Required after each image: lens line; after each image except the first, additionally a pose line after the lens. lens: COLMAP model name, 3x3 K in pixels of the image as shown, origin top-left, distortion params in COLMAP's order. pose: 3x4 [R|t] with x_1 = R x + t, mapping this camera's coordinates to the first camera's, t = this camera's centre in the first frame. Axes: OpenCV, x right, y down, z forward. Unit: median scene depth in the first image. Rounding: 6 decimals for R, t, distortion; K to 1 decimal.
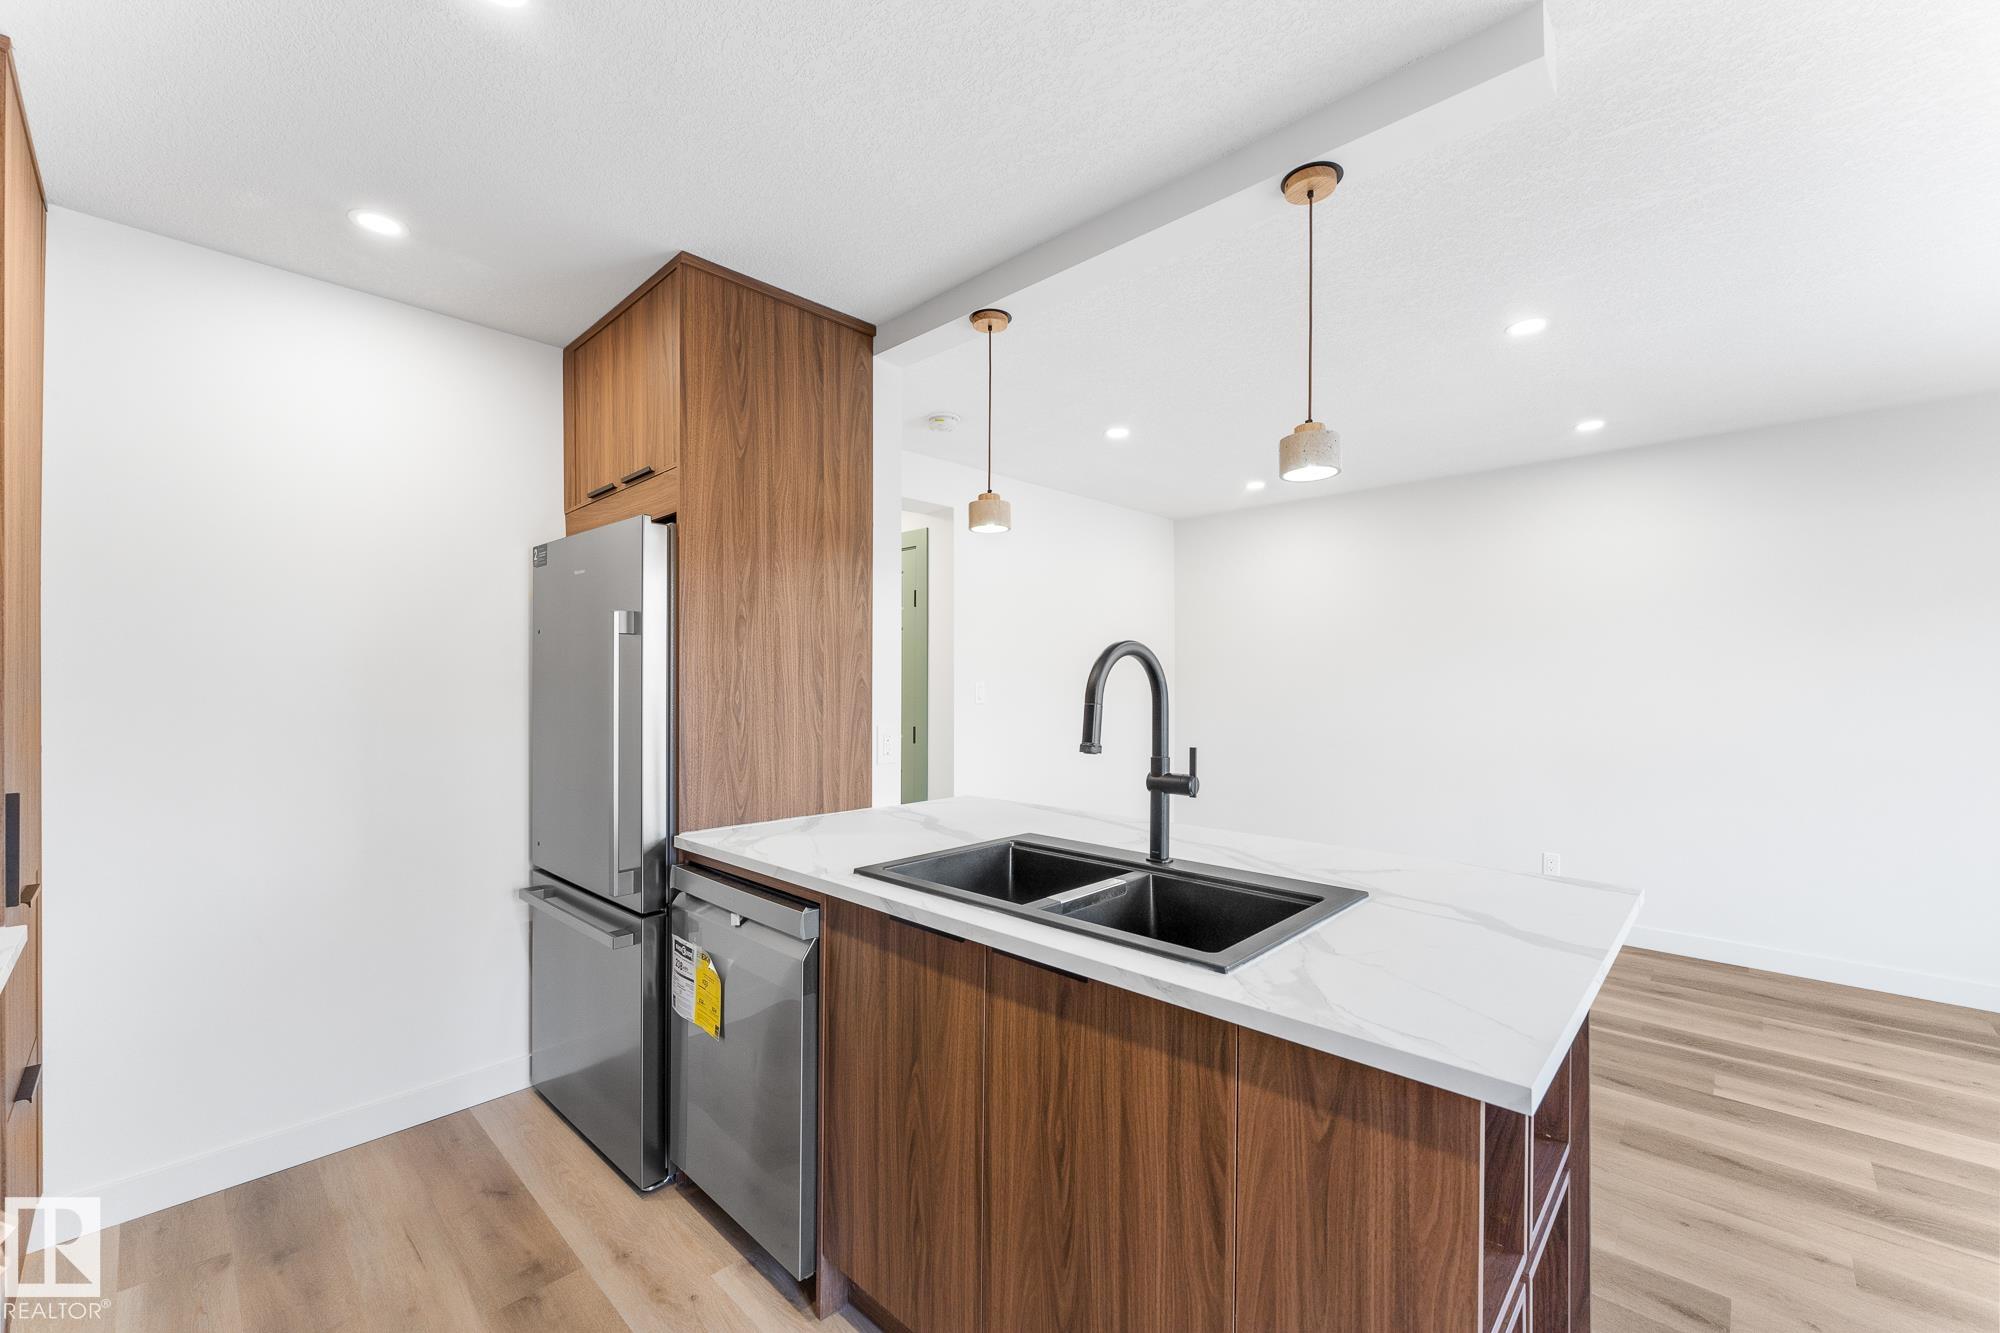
lens RADIAL K [[799.2, 0, 998.4], [0, 799.2, 676.3], [0, 0, 1]] dist [0.000898, -0.000193]
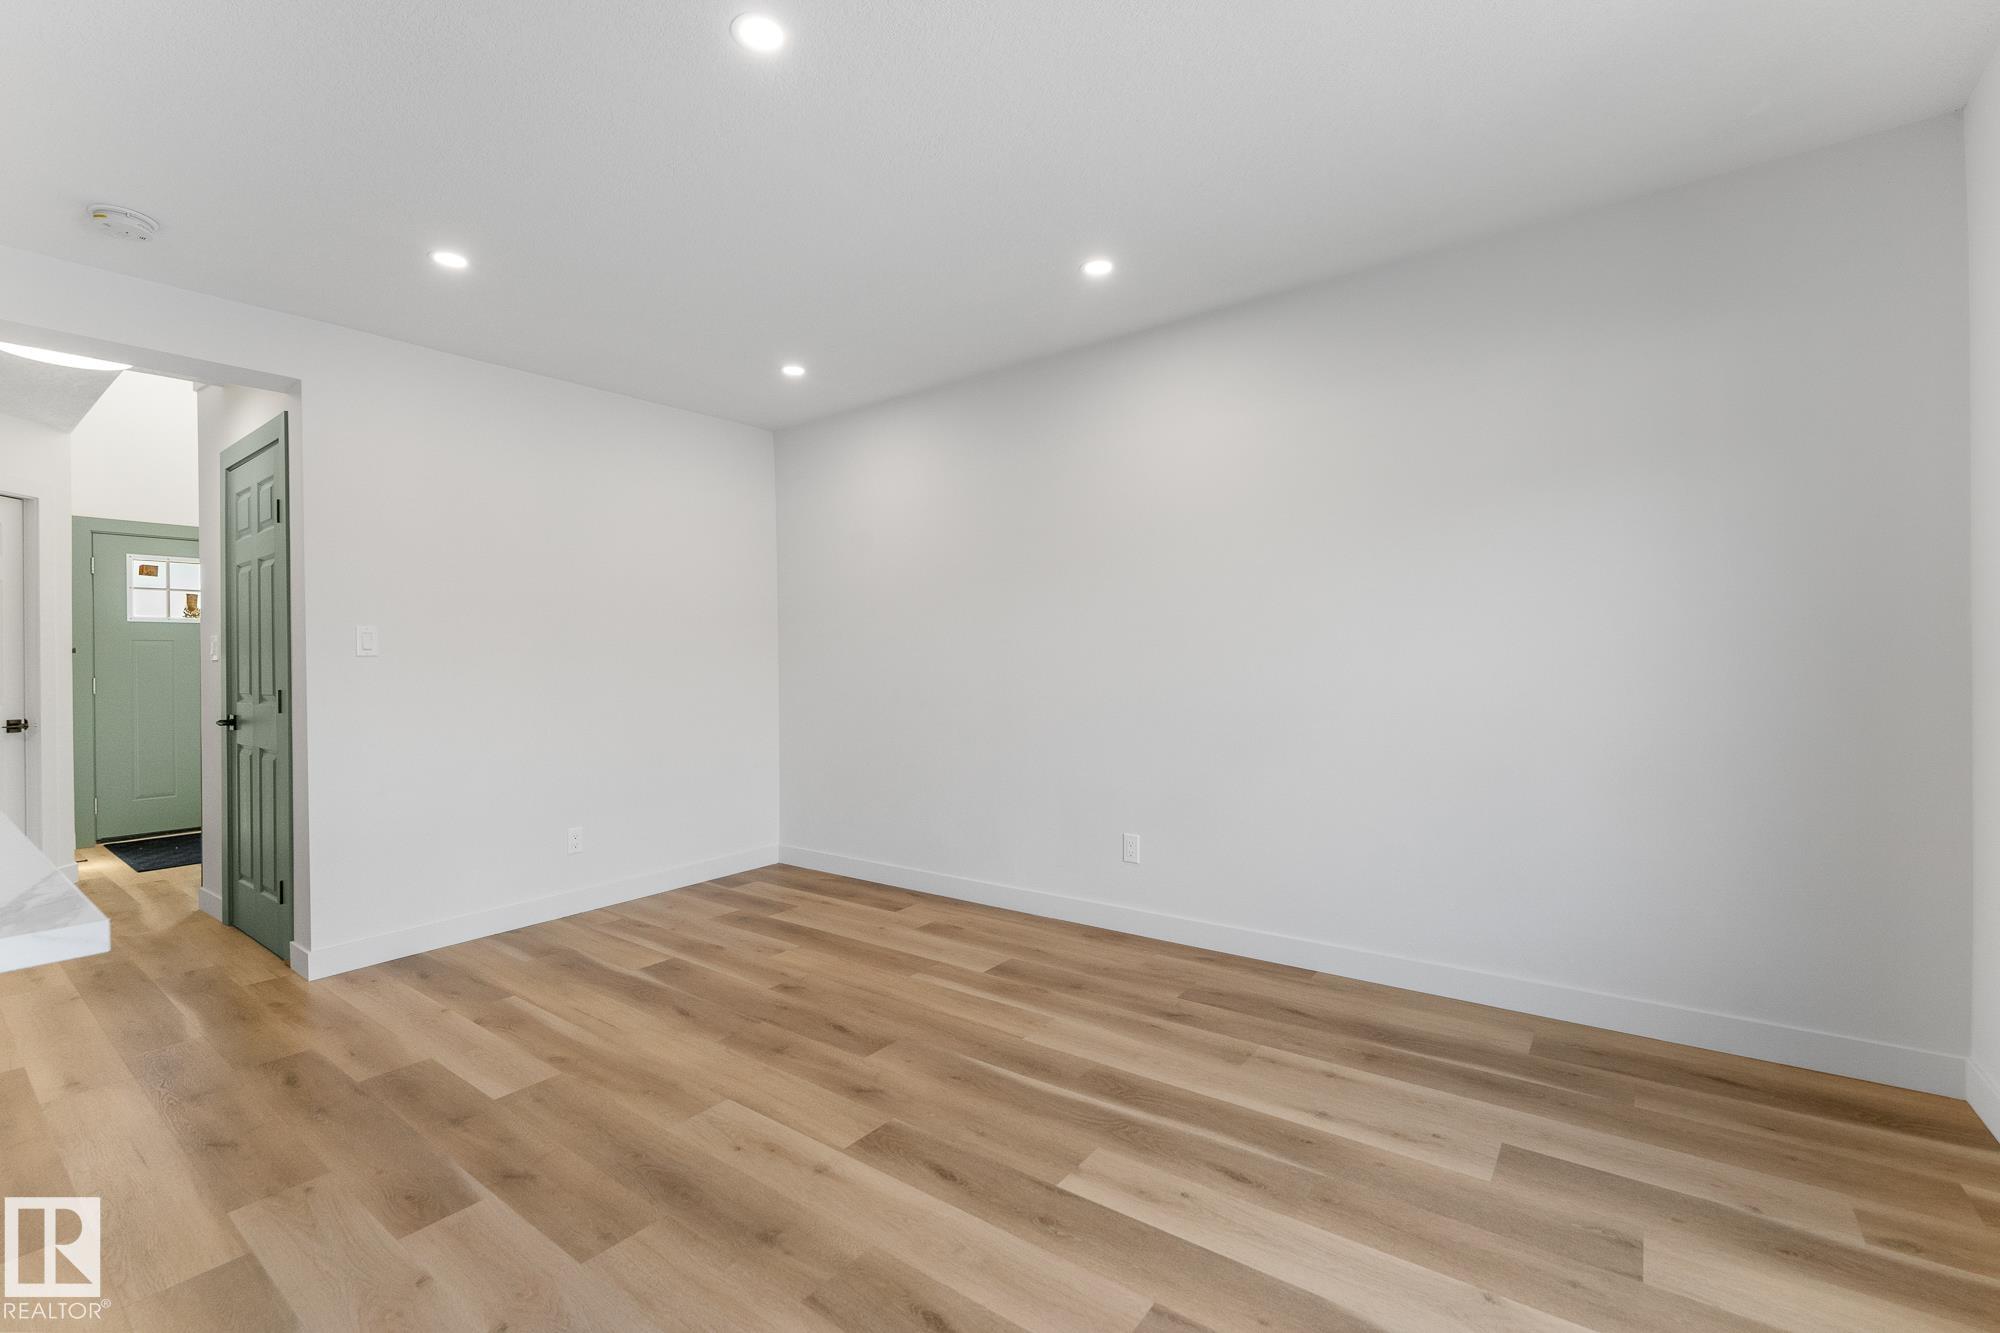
lens RADIAL K [[864.0, 0, 993.3], [0, 864.0, 661.7], [0, 0, 1]] dist [-0.002895, -0.000069]
pose [[0.993601, -0.015030, 0.111942, 0.624050], [0.014118, 0.999860, 0.008938, 0.056386], [-0.112061, -0.007301, 0.993675, 0.228911]]
